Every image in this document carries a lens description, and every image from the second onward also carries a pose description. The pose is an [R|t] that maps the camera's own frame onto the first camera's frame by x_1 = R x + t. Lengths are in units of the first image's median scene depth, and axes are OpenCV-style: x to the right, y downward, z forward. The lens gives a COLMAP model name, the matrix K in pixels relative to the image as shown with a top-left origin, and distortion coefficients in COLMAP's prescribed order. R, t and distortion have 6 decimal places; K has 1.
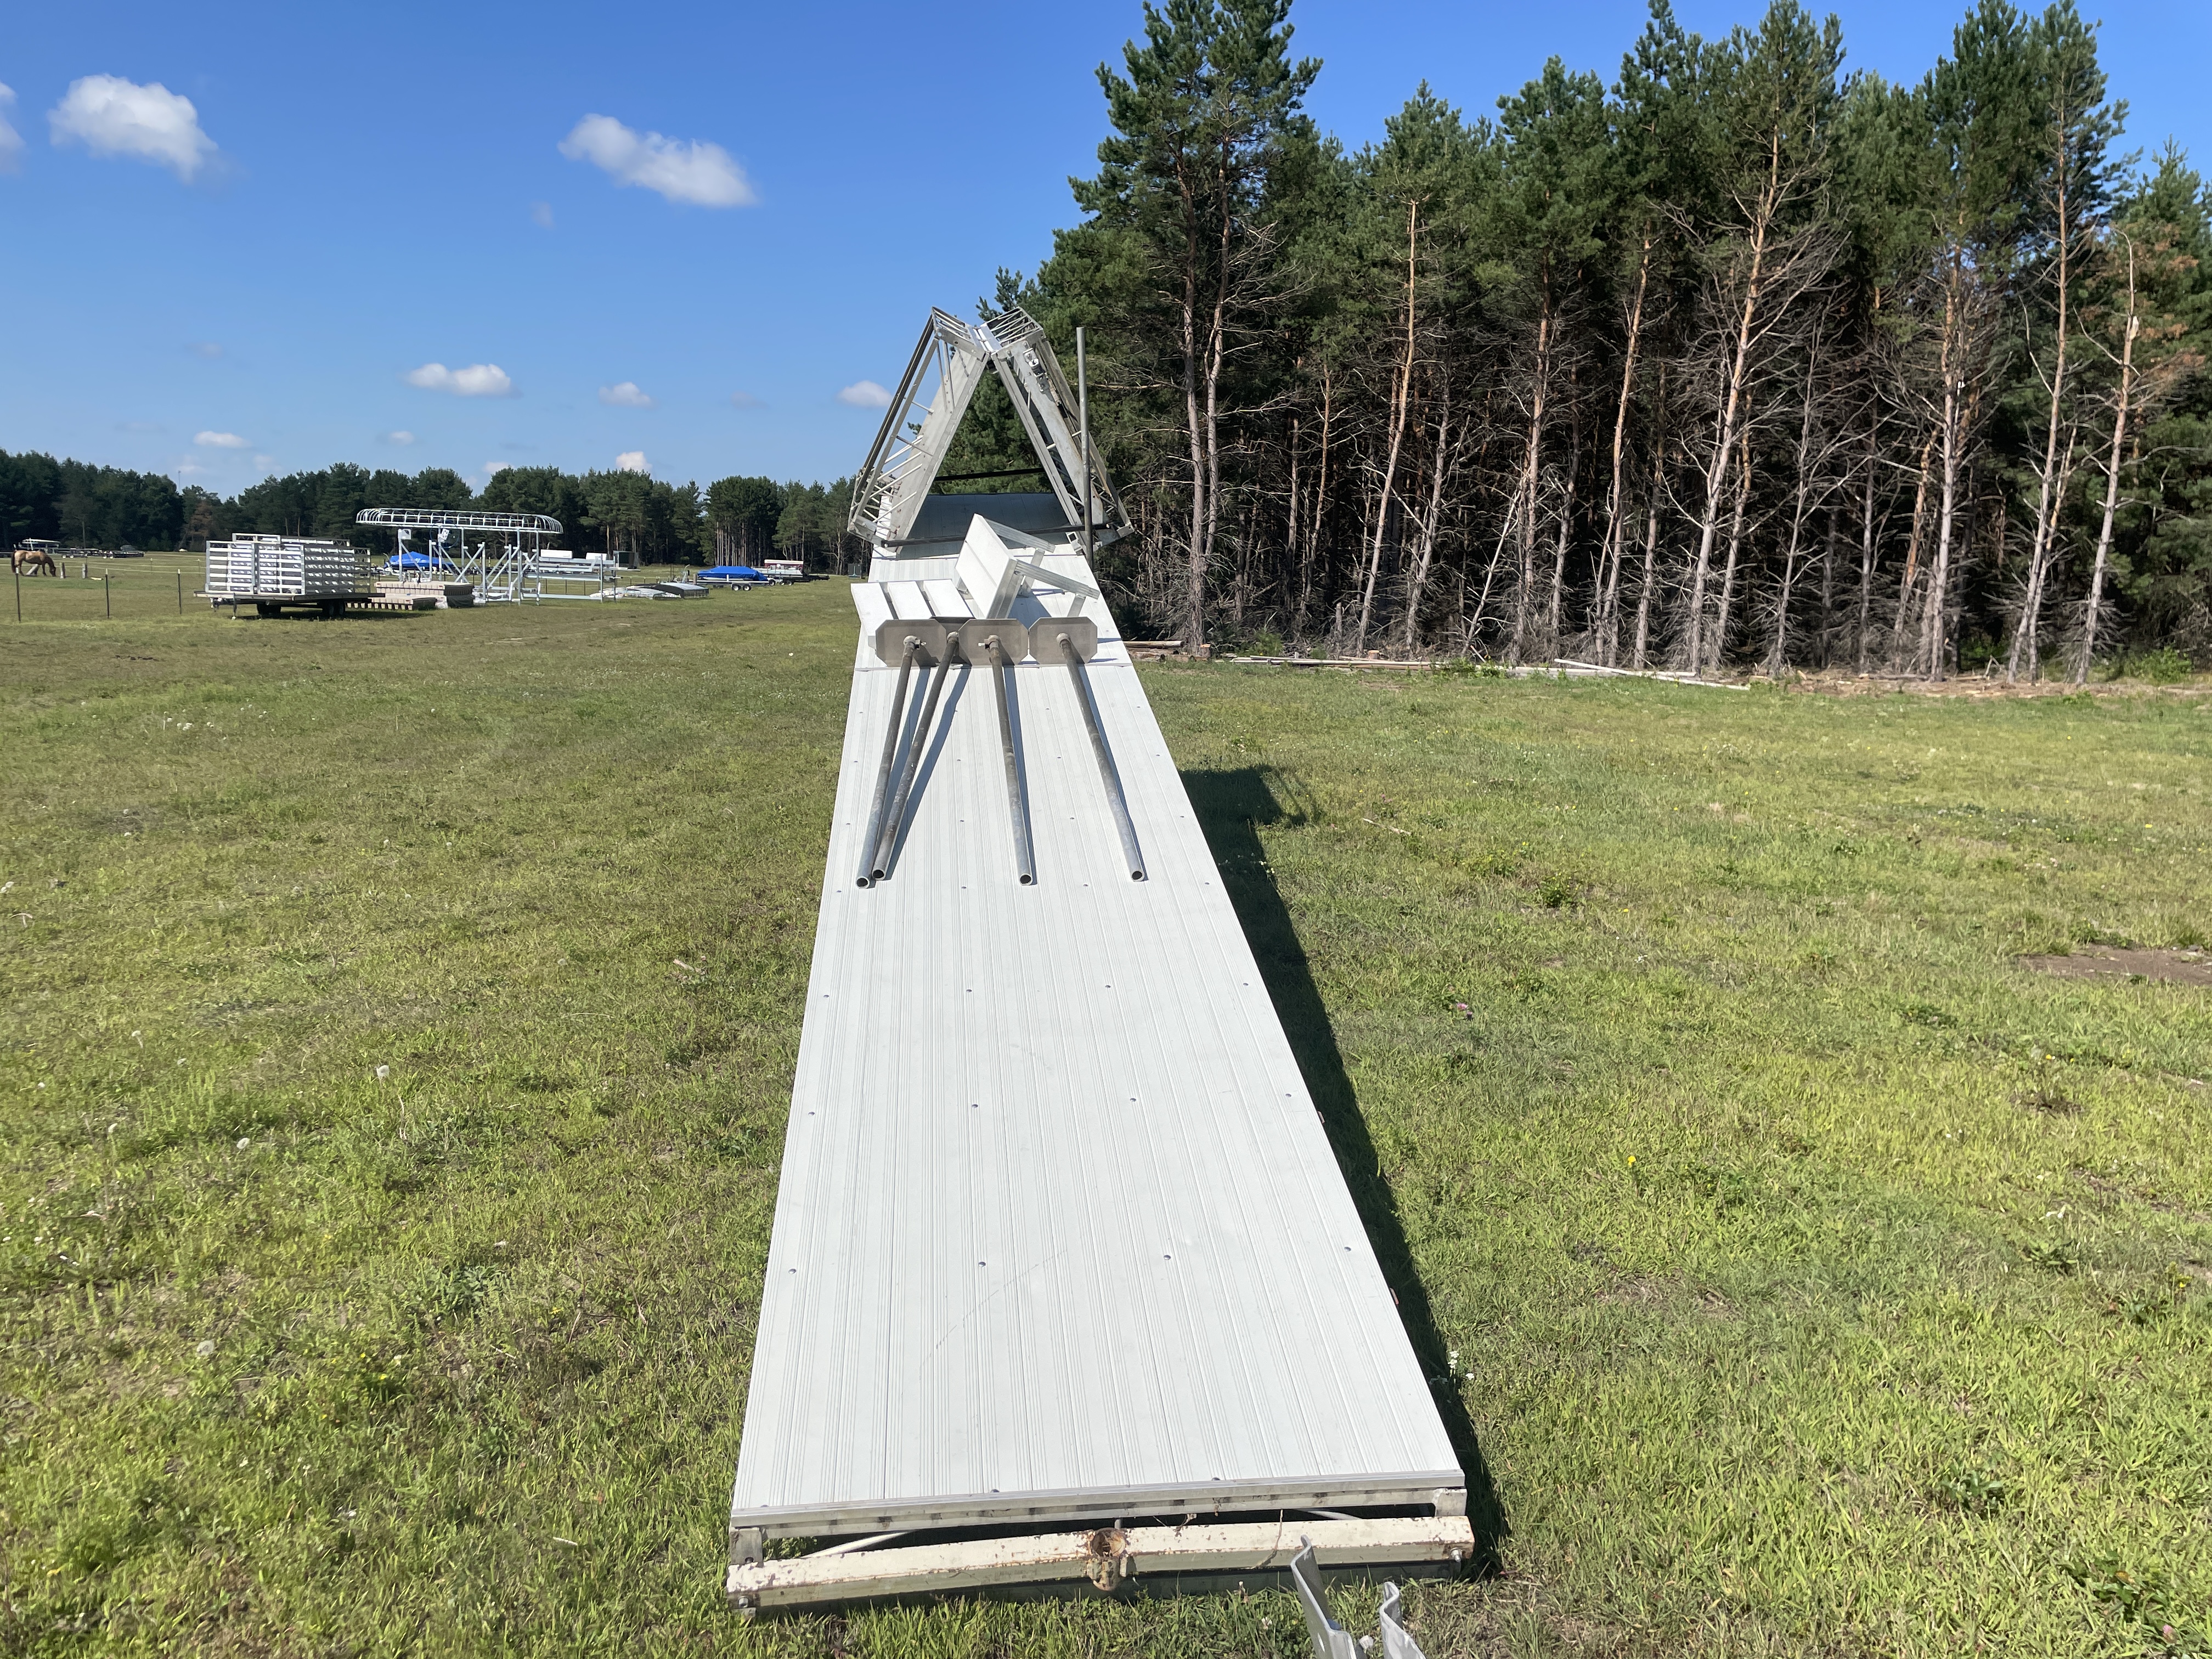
lens RADIAL K [[1634.6, 0, 1106.0], [0, 1634.6, 829.5], [0, 0, 1]] dist [0.086244, -0.120368]
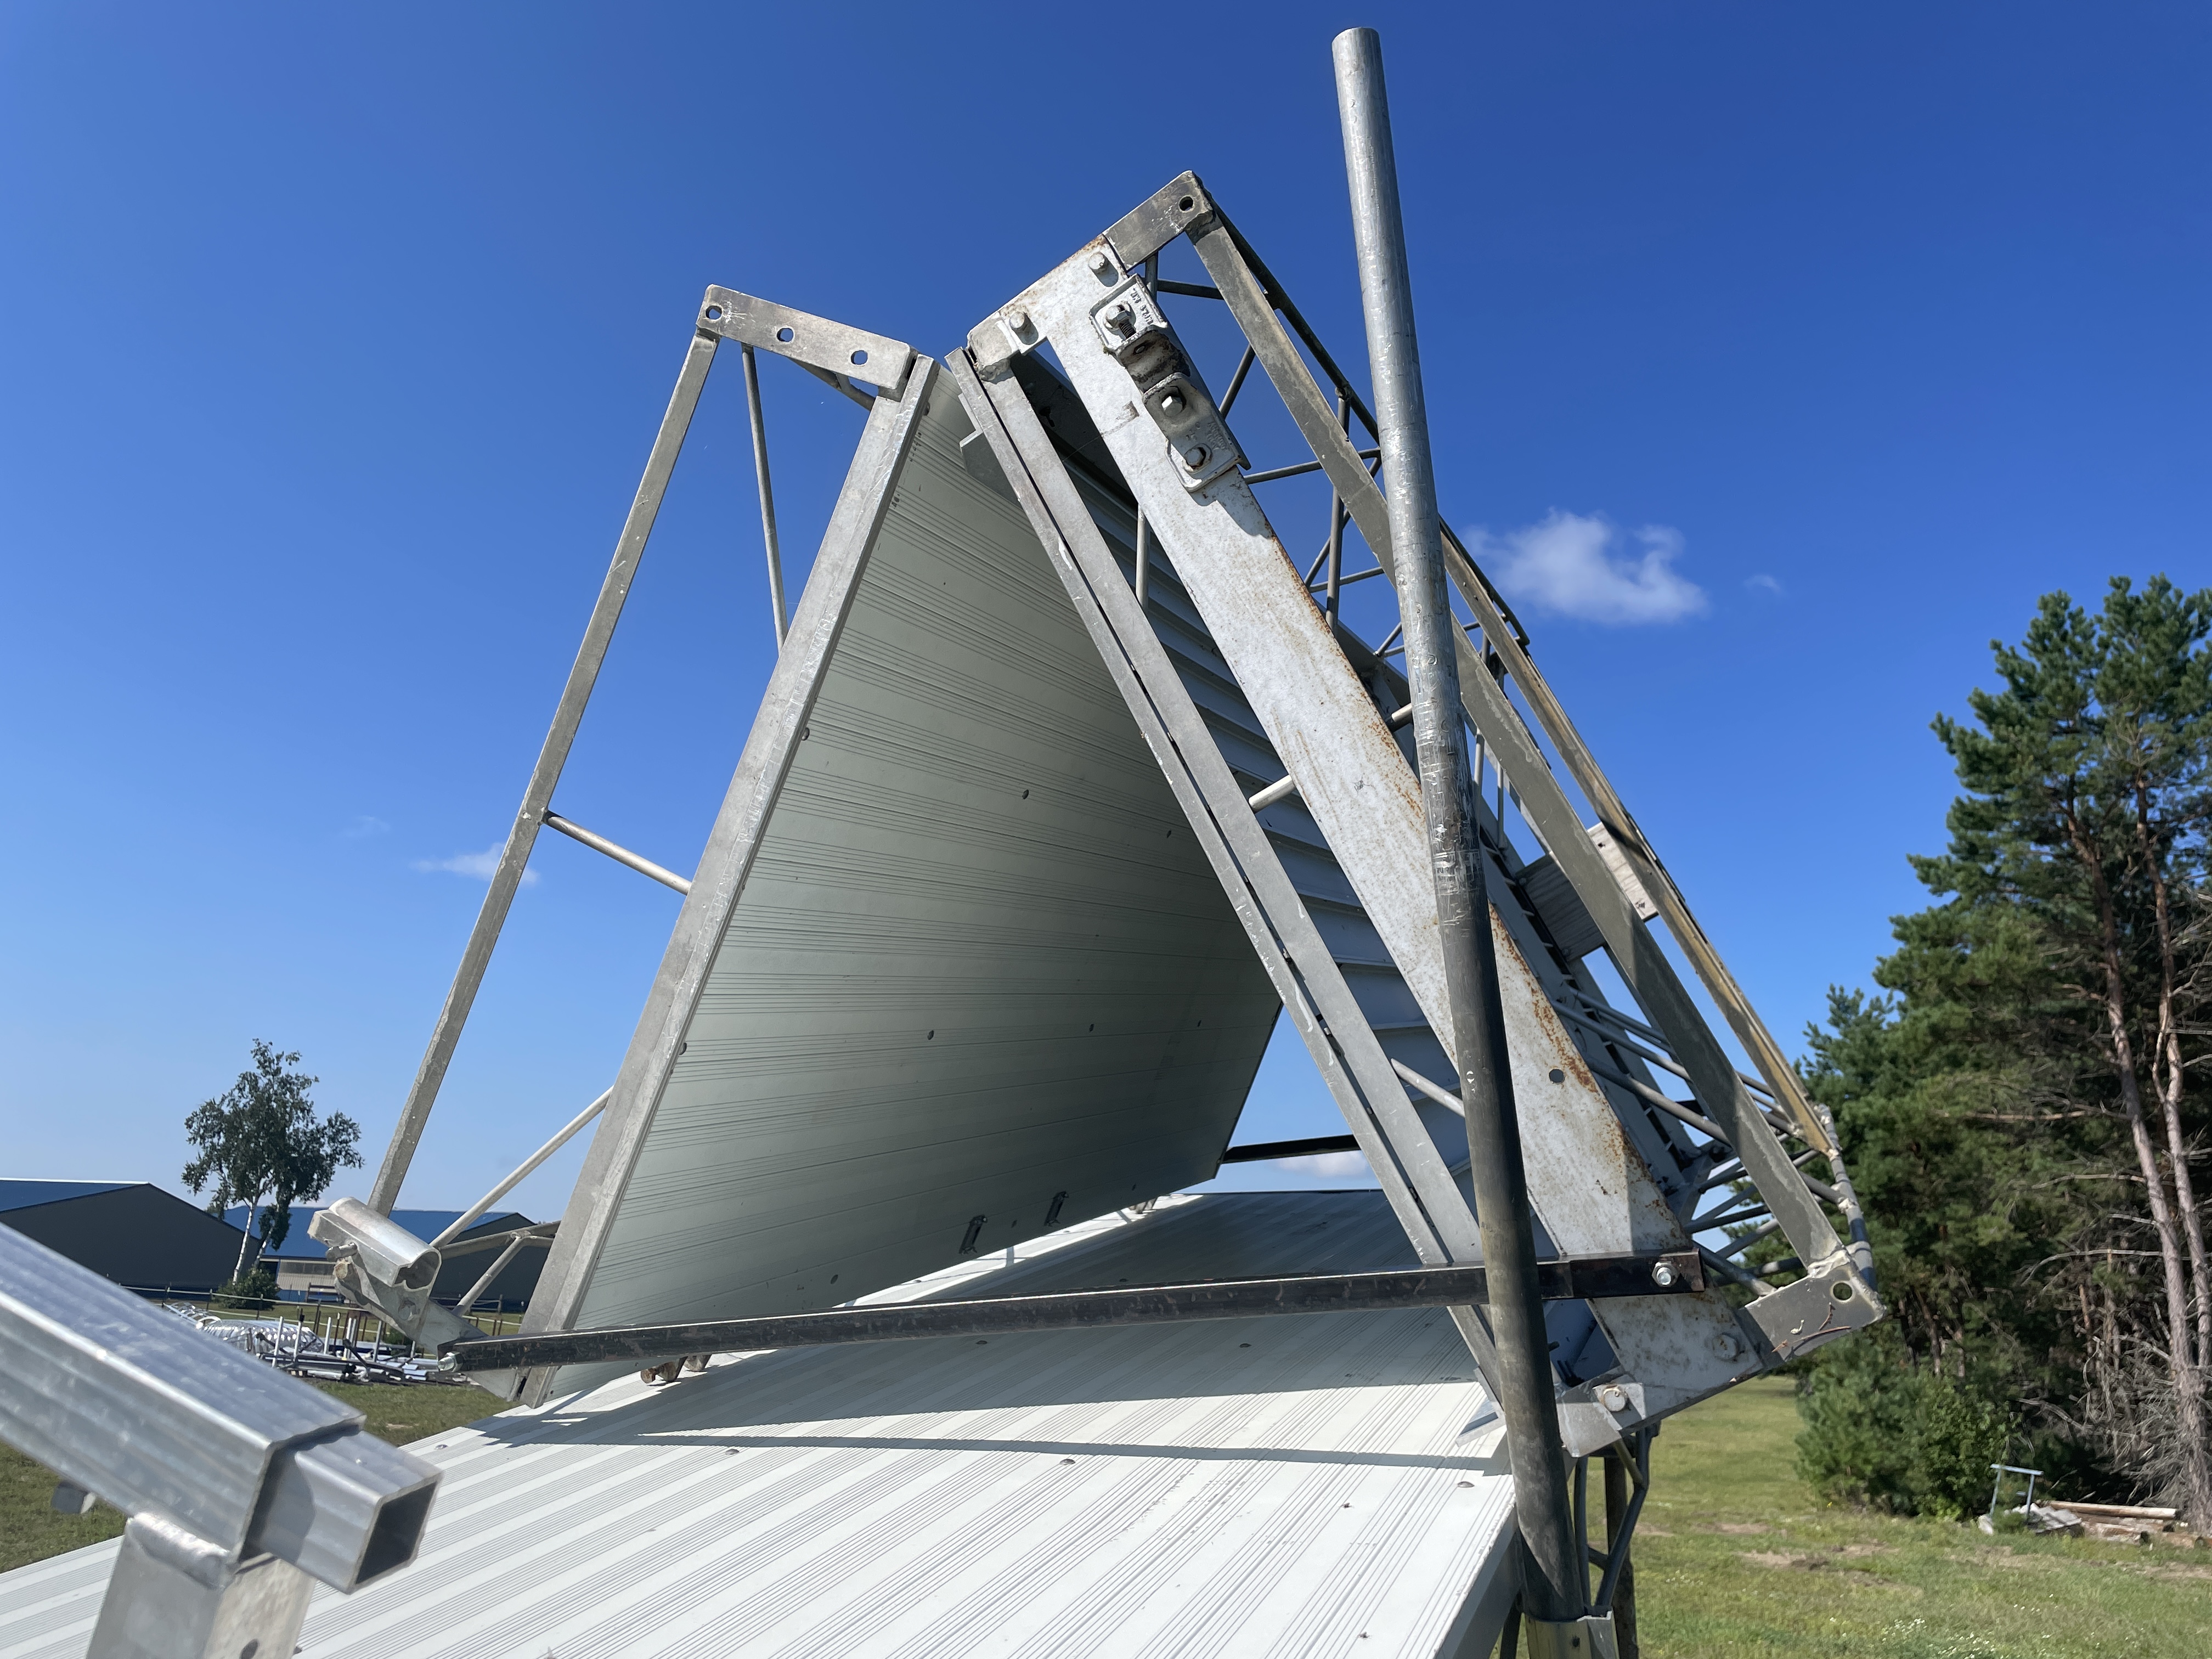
lens RADIAL K [[1634.6, 0, 1106.0], [0, 1634.6, 829.5], [0, 0, 1]] dist [0.086244, -0.120368]
pose [[0.879600, -0.110536, -0.462694, 0.007457], [-0.108514, 0.900366, -0.421385, -0.039535], [0.463172, 0.420859, 0.779967, 0.218060]]
